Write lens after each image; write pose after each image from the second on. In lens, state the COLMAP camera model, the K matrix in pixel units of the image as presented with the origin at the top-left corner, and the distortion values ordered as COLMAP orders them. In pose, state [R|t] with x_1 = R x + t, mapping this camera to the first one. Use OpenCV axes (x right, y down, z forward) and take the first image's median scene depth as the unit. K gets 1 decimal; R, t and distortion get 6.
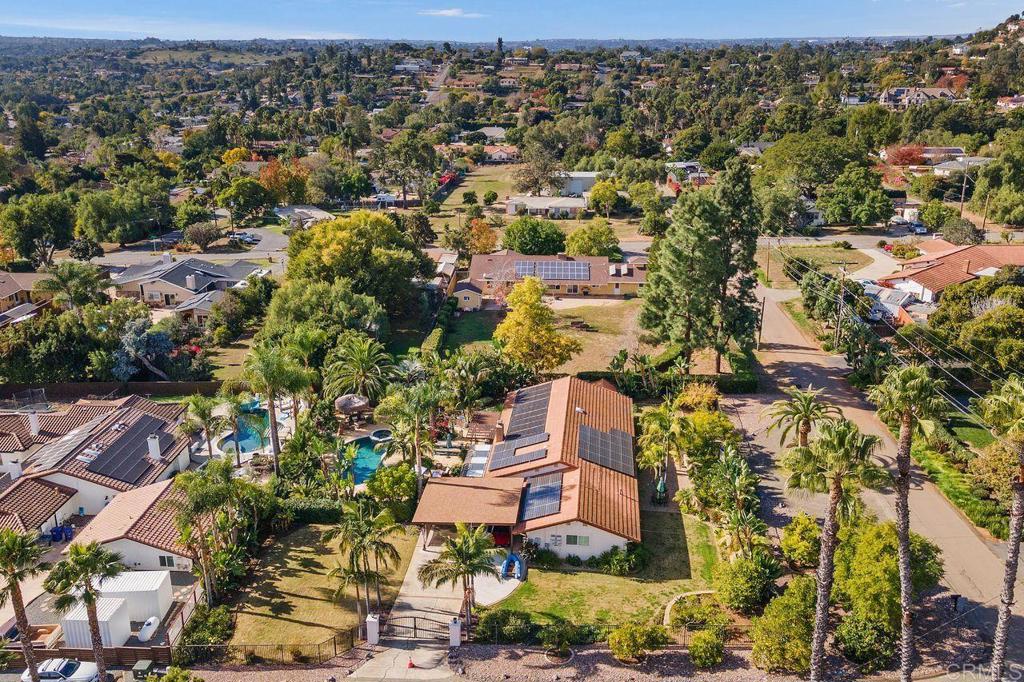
lens RADIAL K [[886.8, 0, 512.0], [0, 886.8, 341.0], [0, 0, 1]] dist [0.006645, 0.008756]
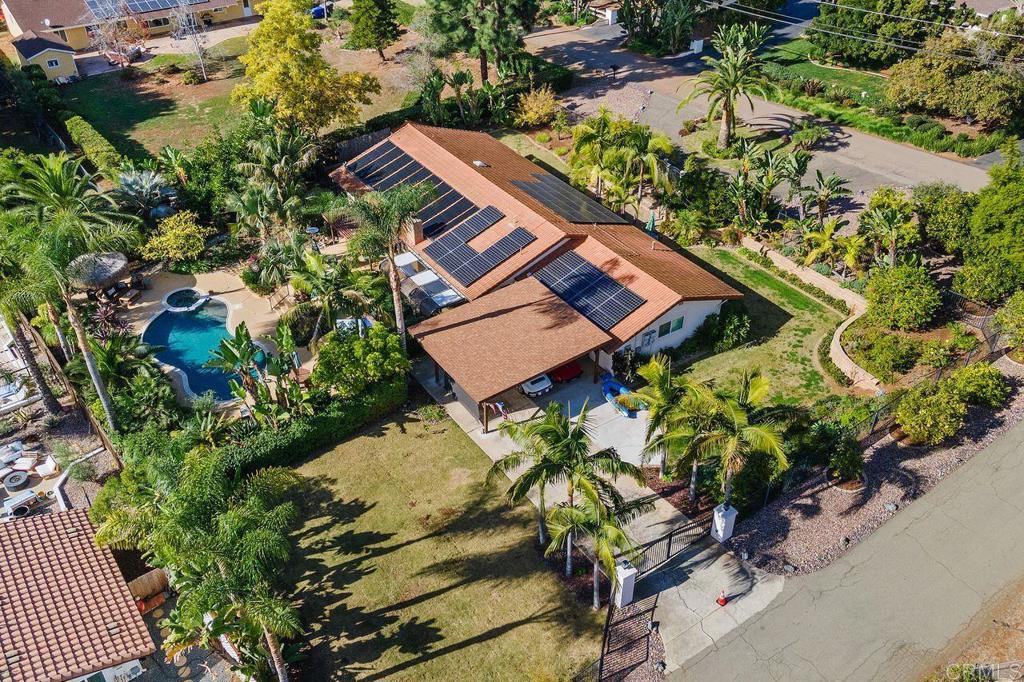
lens RADIAL K [[886.8, 0, 512.0], [0, 886.8, 341.0], [0, 0, 1]] dist [0.006645, 0.008756]
pose [[0.767709, -0.380858, 0.515335, -0.397633], [0.213545, 0.910295, 0.354629, -0.044979], [-0.604170, -0.162204, 0.780172, 0.525194]]
